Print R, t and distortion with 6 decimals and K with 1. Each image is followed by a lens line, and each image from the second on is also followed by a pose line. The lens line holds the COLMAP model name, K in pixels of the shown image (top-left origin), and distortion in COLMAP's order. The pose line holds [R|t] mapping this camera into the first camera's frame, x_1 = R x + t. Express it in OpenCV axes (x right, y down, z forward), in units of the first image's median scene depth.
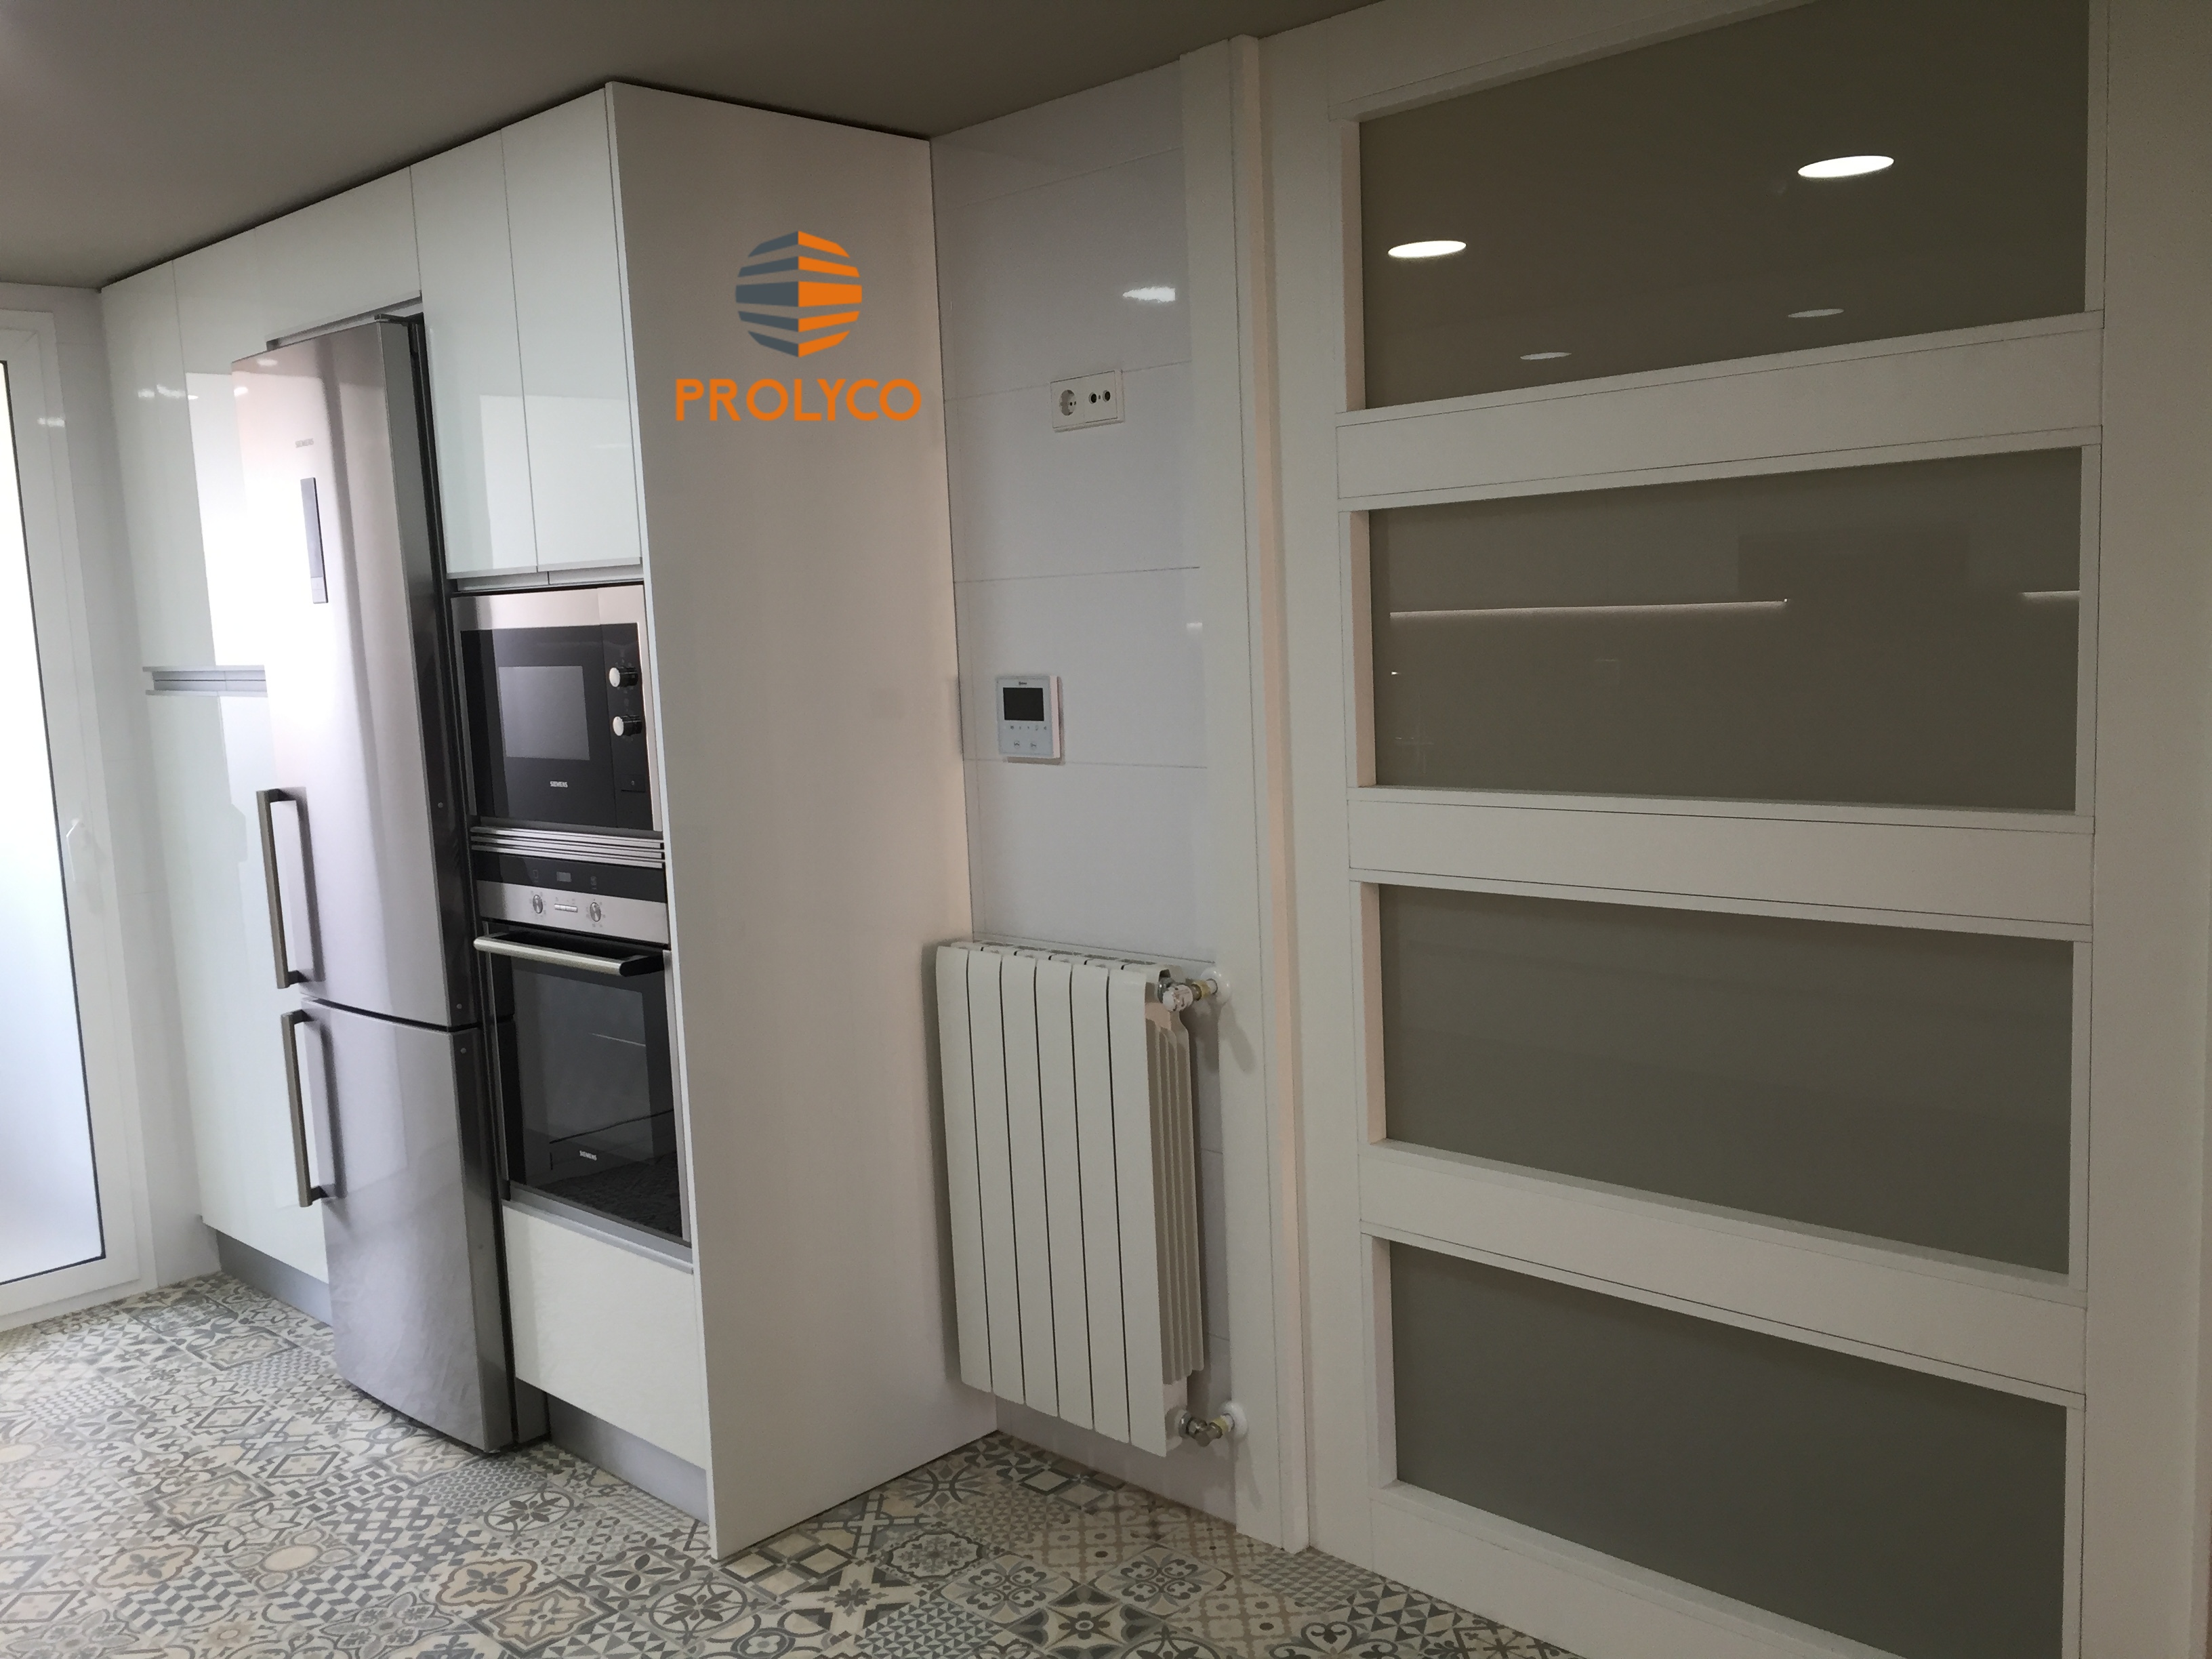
lens RADIAL K [[1902.6, 0, 1106.0], [0, 1902.6, 829.5], [0, 0, 1]] dist [0.101867, -0.141249]
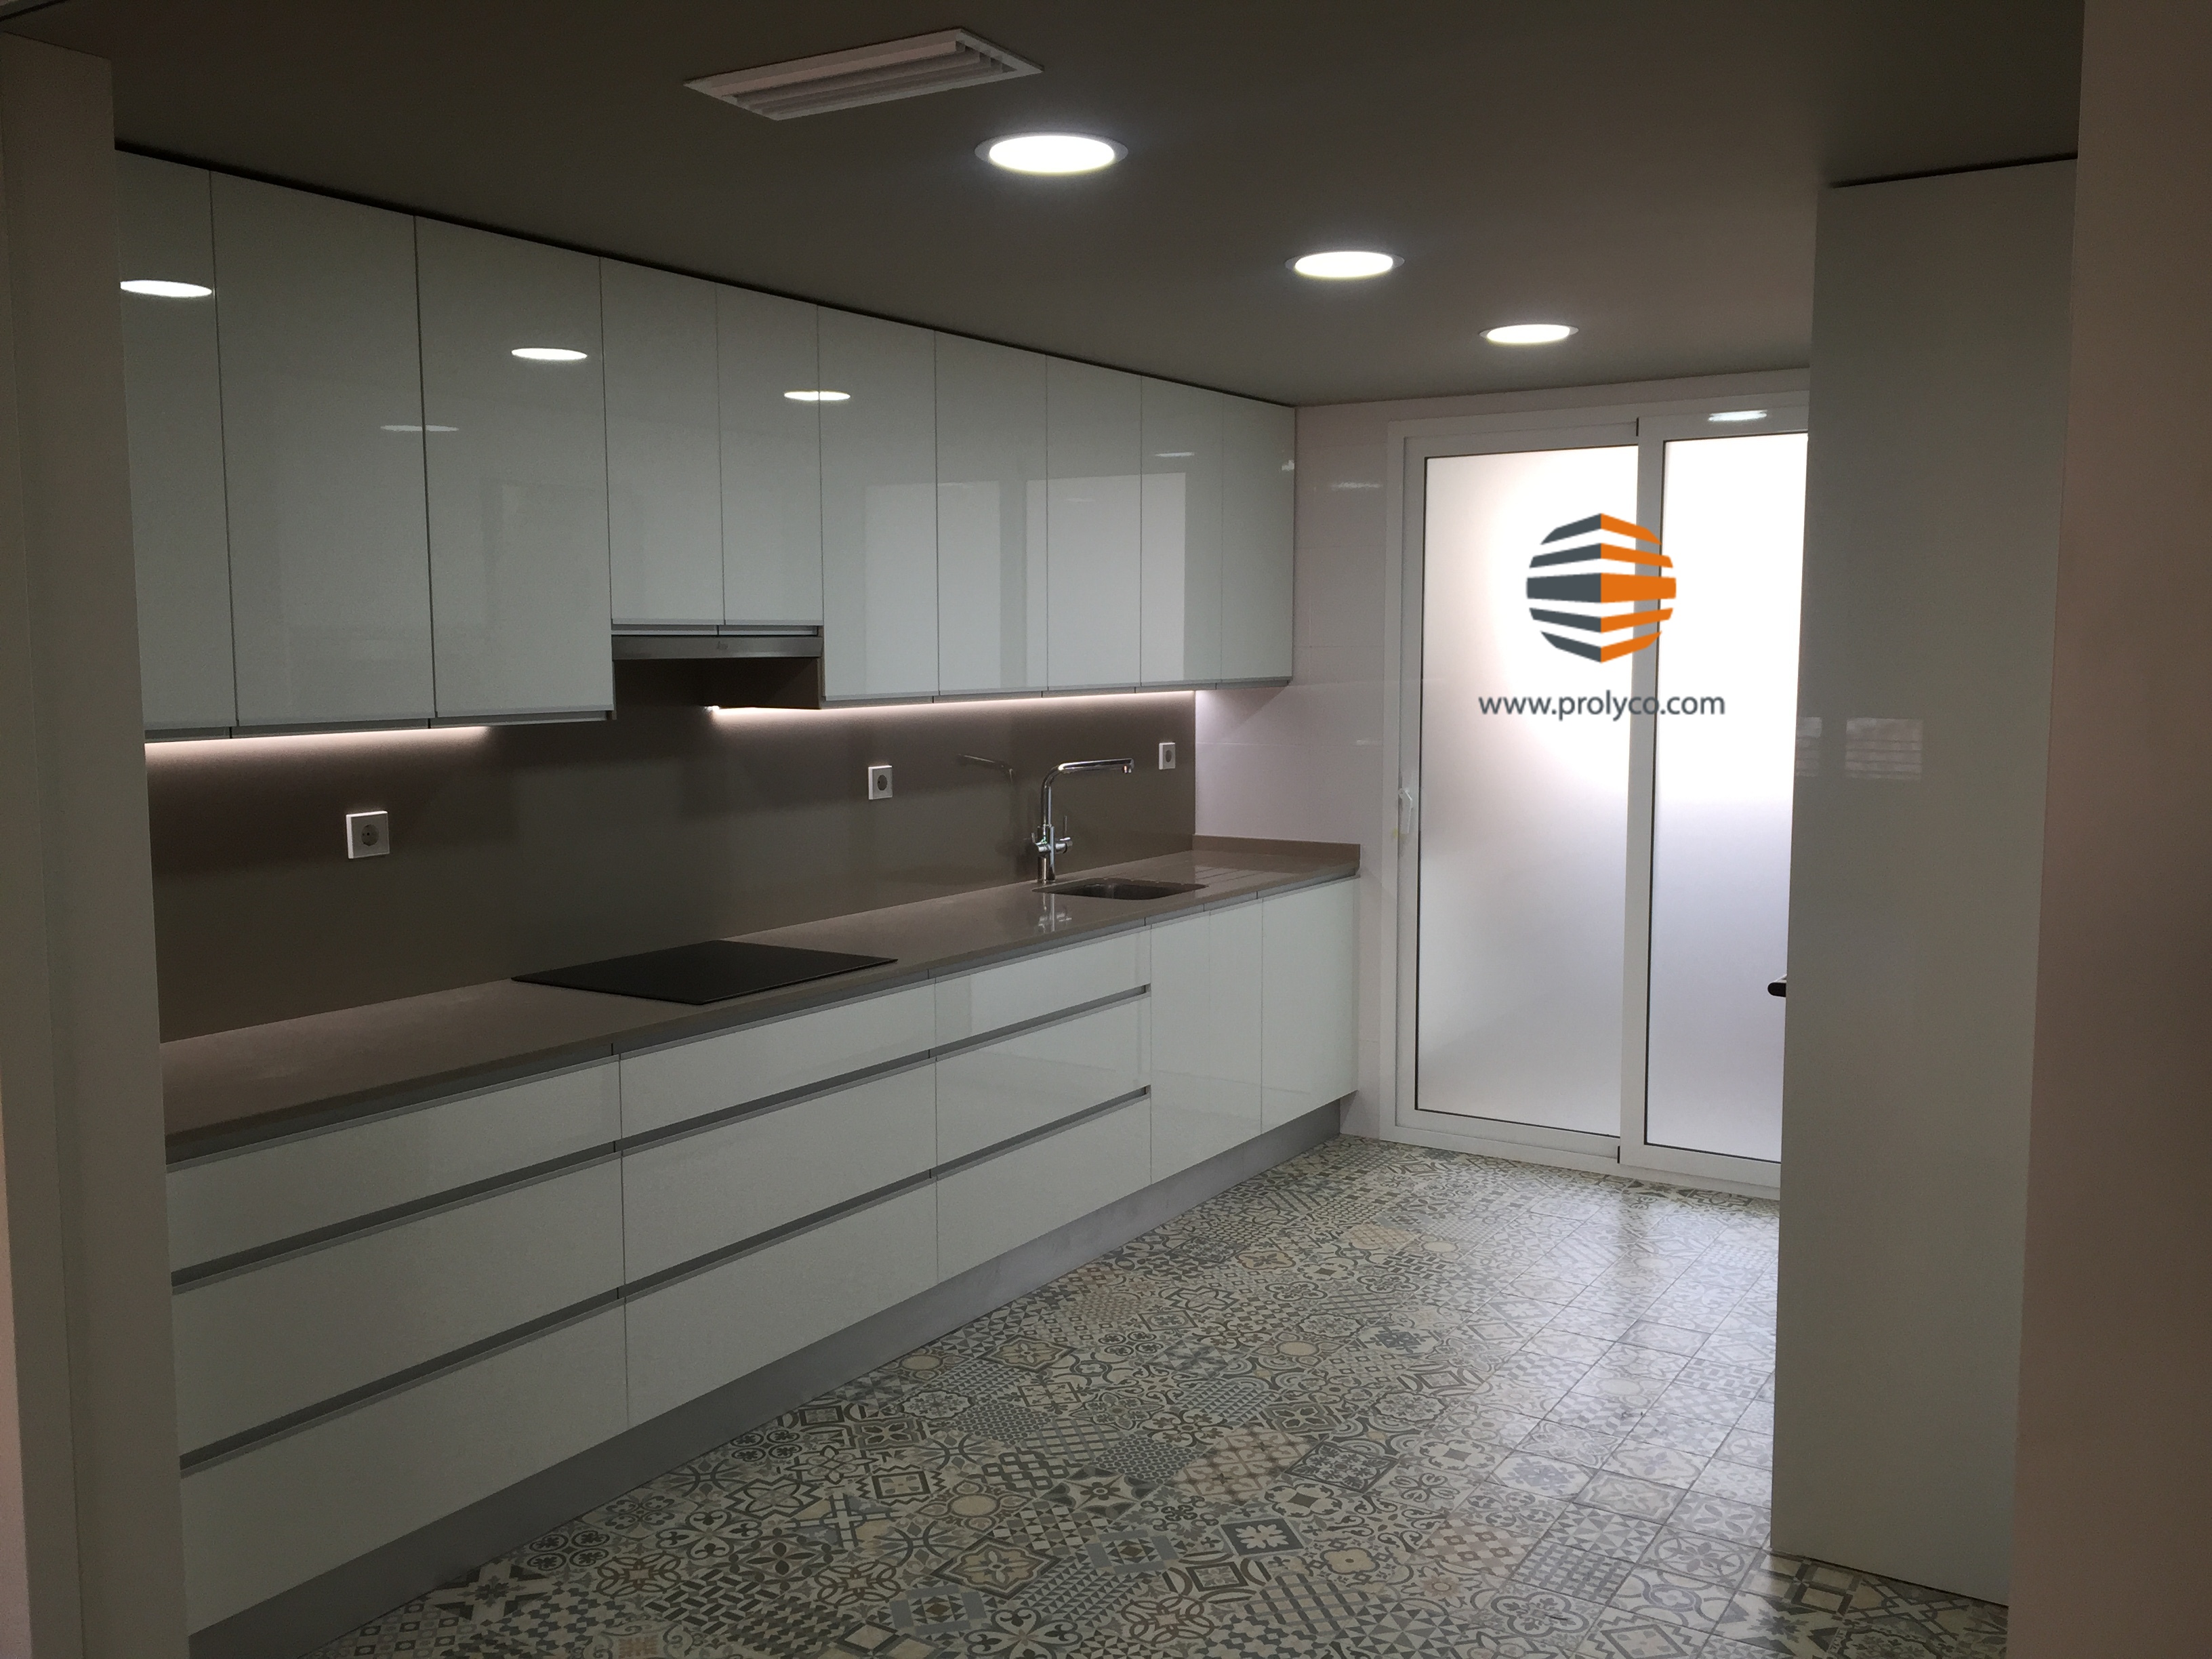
lens RADIAL K [[1912.3, 0, 1106.0], [0, 1912.3, 829.5], [0, 0, 1]] dist [0.079936, -0.012705]
pose [[0.221415, 0.143029, -0.964634, 0.536828], [-0.120926, 0.985578, 0.118378, -0.080807], [0.967653, 0.090439, 0.235518, 0.248783]]
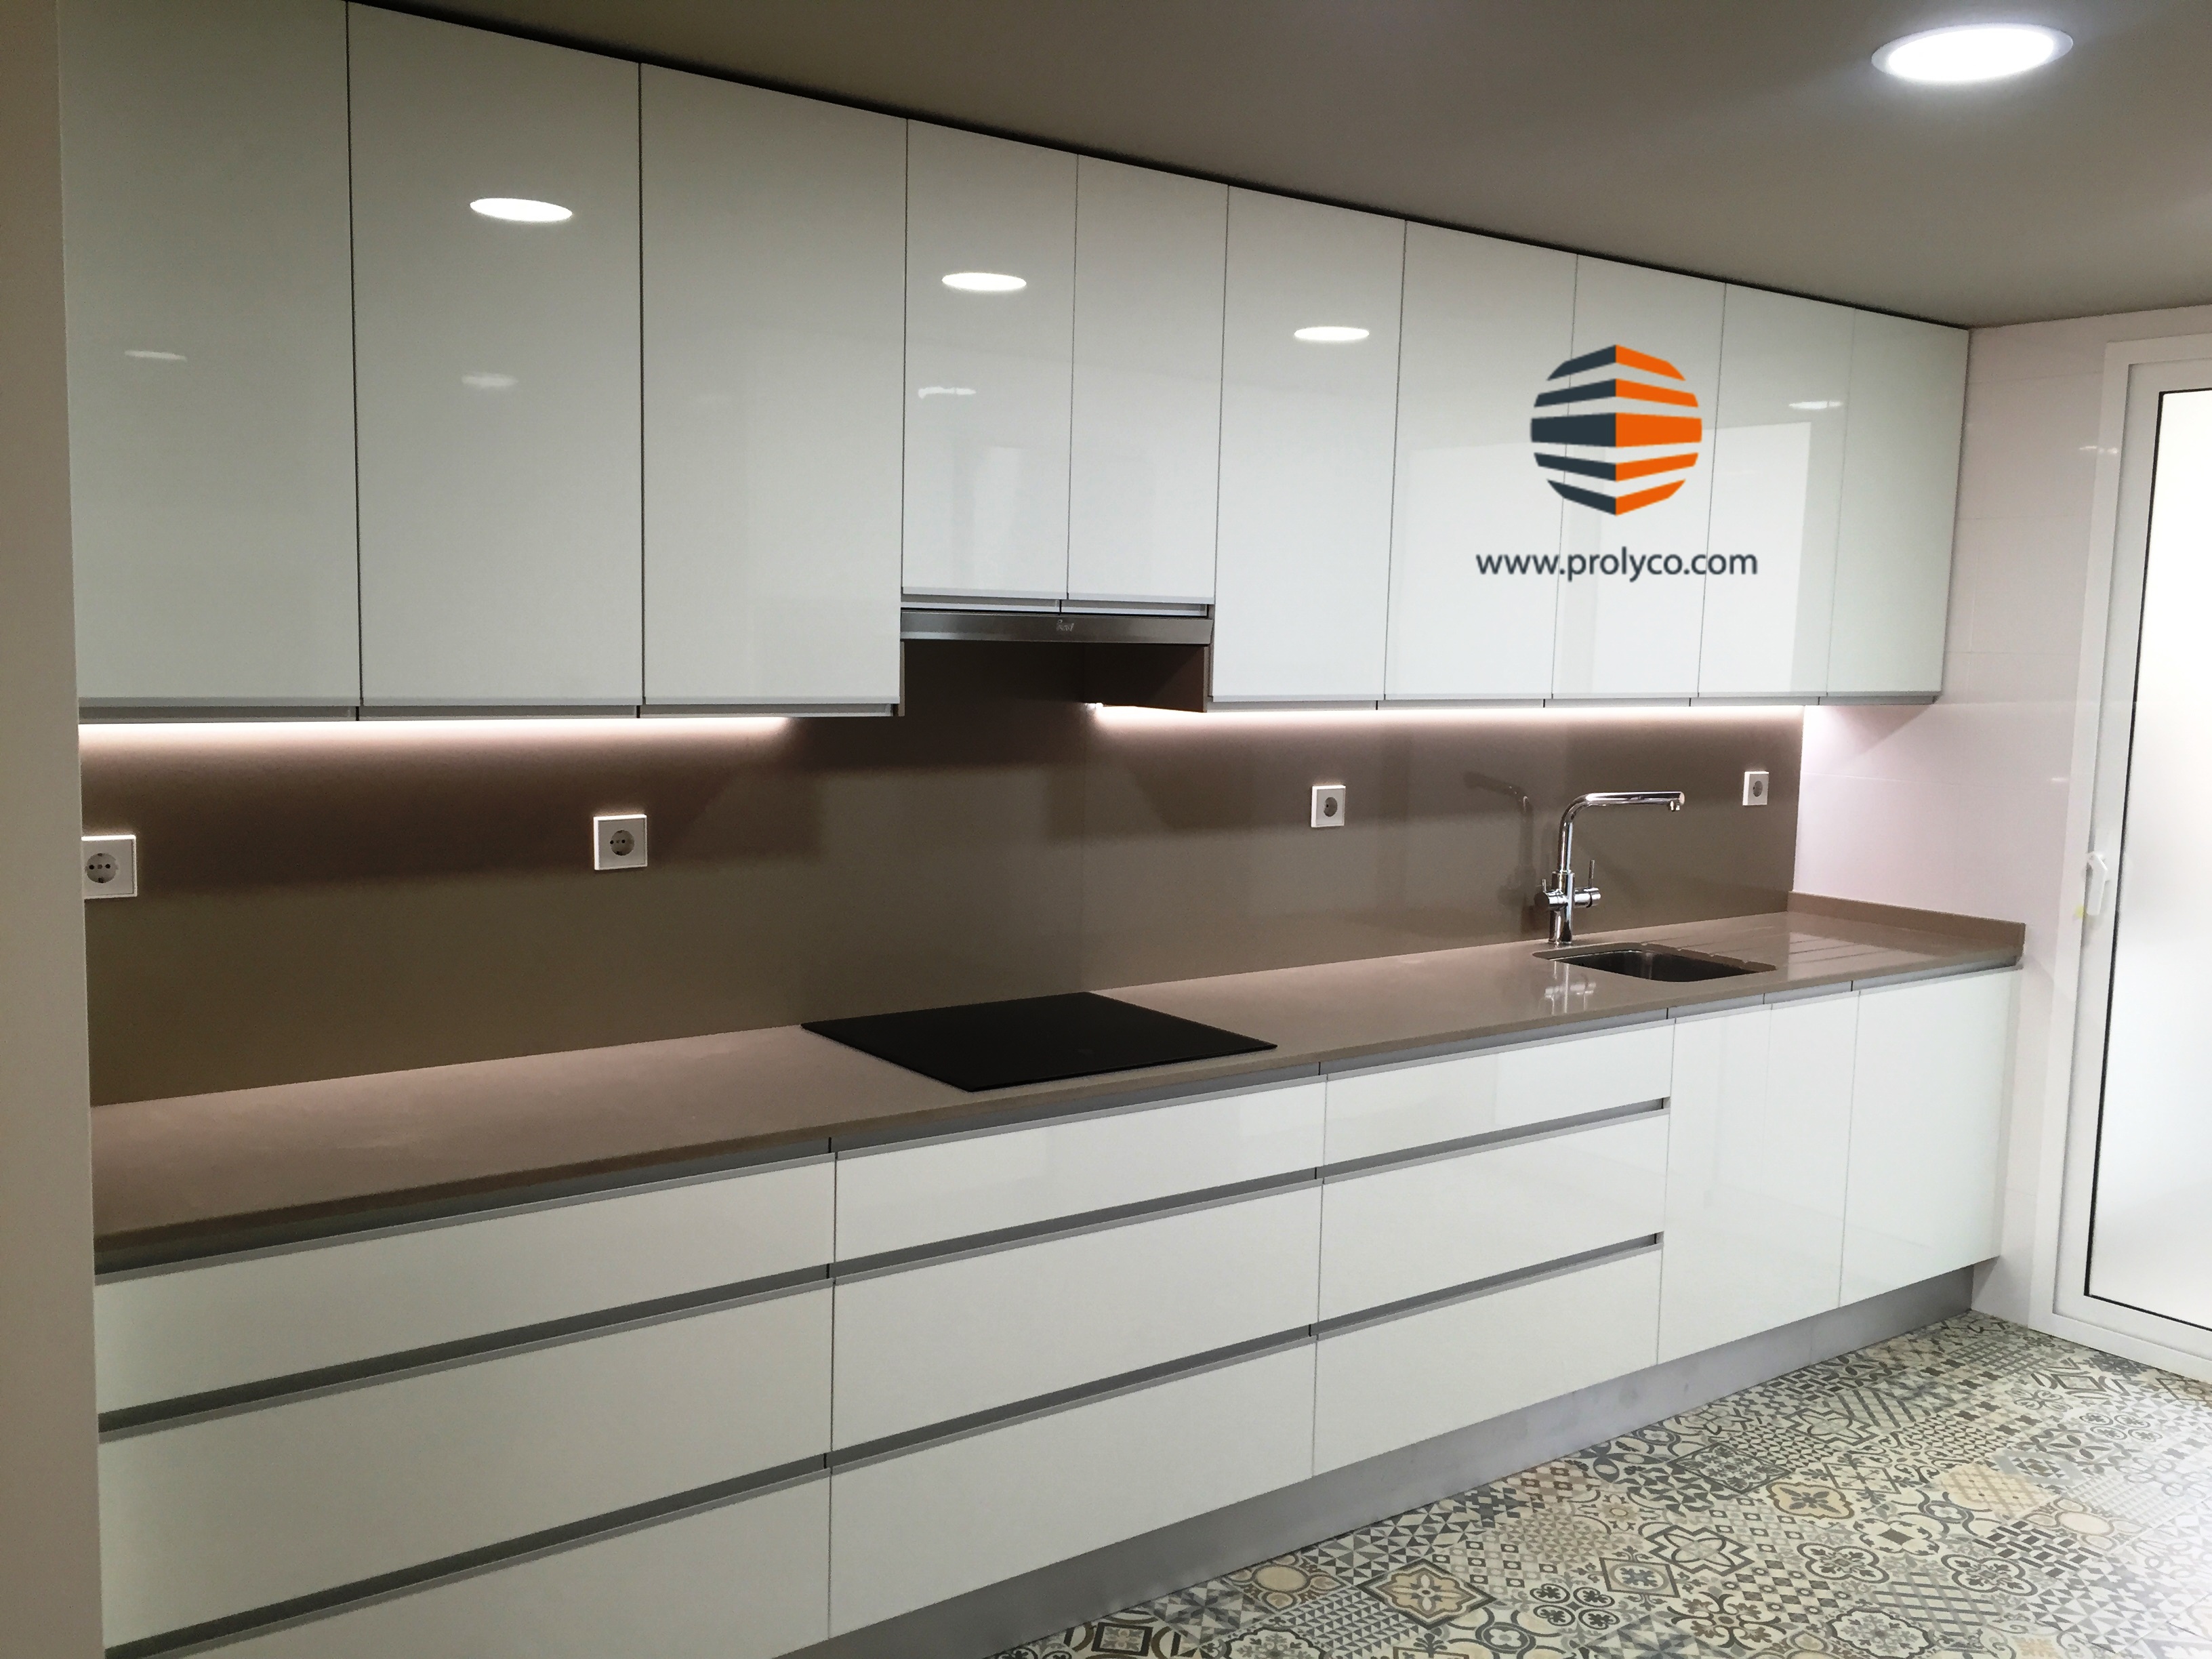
lens RADIAL K [[1896.3, 0, 1100.6], [0, 1896.3, 832.3], [0, 0, 1]] dist [0.086145, -0.115175]
pose [[-0.142829, 0.148773, -0.978502, 0.289227], [-0.132325, 0.976892, 0.167844, -0.082098], [0.980862, 0.153453, -0.119842, 0.395702]]
